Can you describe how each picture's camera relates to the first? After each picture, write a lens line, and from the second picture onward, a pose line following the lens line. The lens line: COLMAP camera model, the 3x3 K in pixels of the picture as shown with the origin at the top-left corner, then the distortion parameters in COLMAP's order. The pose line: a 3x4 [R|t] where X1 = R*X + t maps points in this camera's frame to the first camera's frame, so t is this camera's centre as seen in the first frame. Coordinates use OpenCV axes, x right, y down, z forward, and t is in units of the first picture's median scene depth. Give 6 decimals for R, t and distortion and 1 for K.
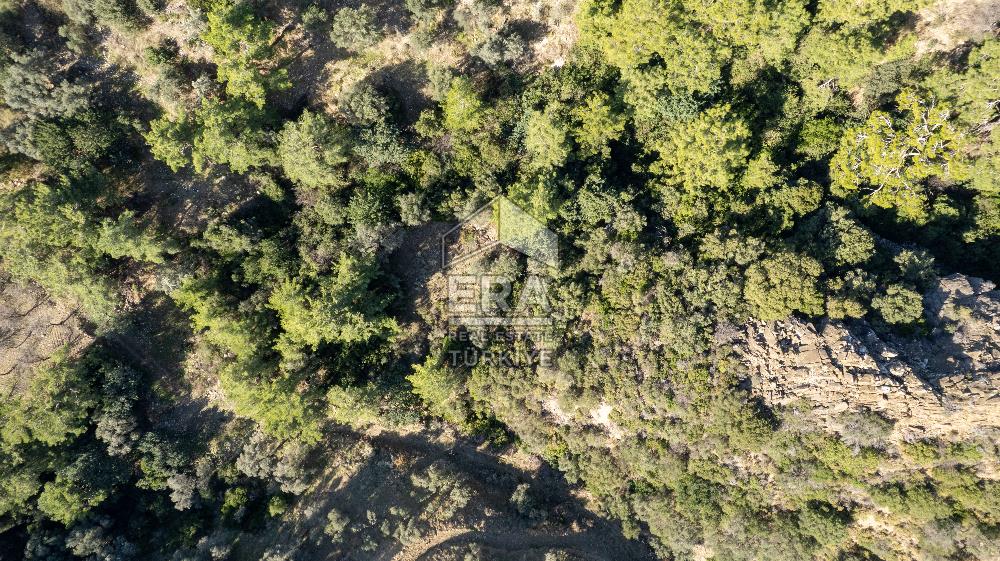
lens RADIAL K [[640.9, 0, 500.6], [0, 640.9, 282.5], [0, 0, 1]] dist [-0.081040, 0.072134]
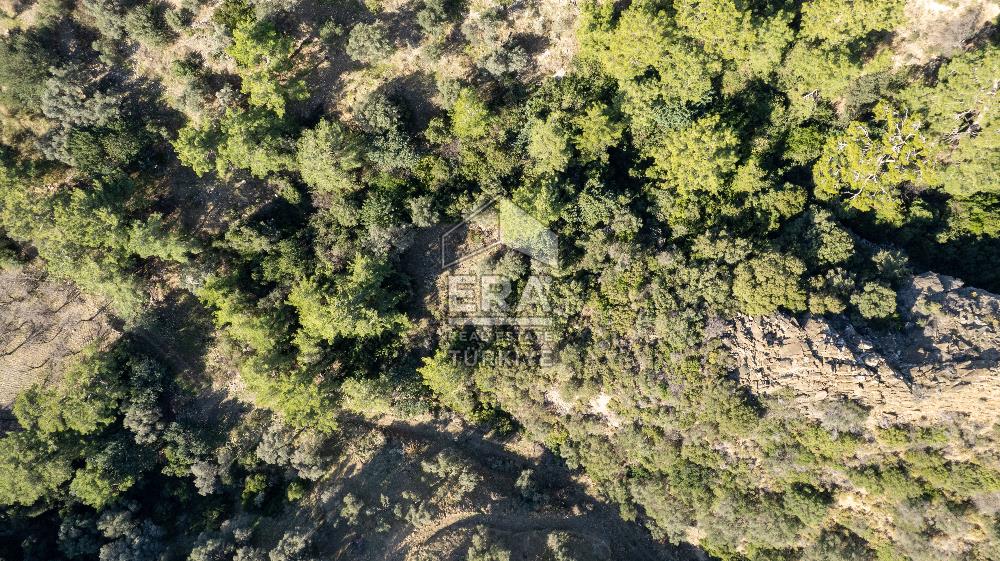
lens RADIAL K [[640.9, 0, 500.6], [0, 640.9, 282.5], [0, 0, 1]] dist [-0.081040, 0.072134]
pose [[0.999999, -0.000878, -0.000539, -0.008065], [0.000880, 0.999993, 0.003696, -0.000559], [0.000536, -0.003696, 0.999993, -0.066828]]
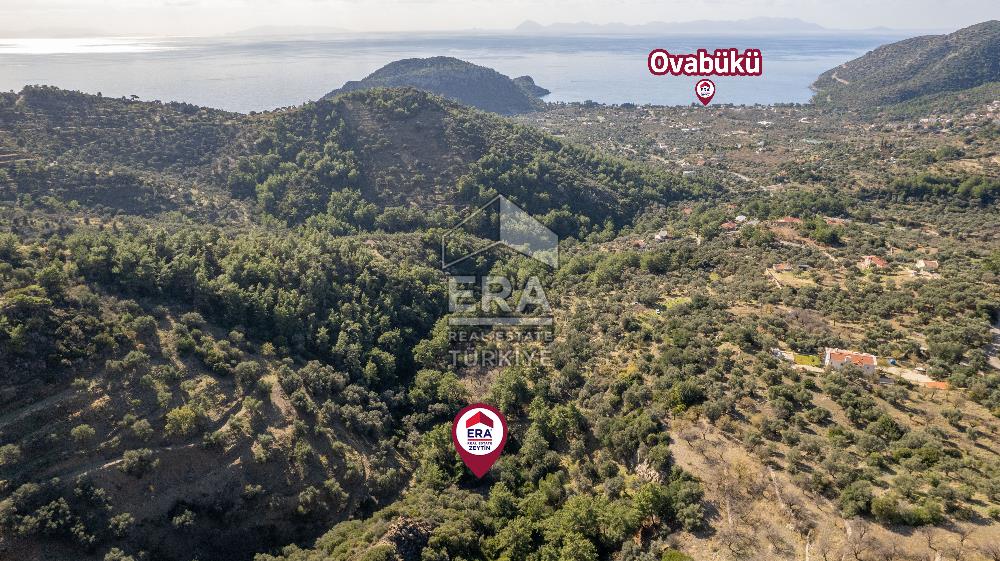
lens RADIAL K [[640.9, 0, 500.6], [0, 640.9, 282.5], [0, 0, 1]] dist [-0.081040, 0.072134]
pose [[-0.108297, 0.375615, -0.920427, 1.811769], [-0.994089, -0.033737, 0.103196, -0.321161], [0.007709, 0.926162, 0.377048, -0.554889]]
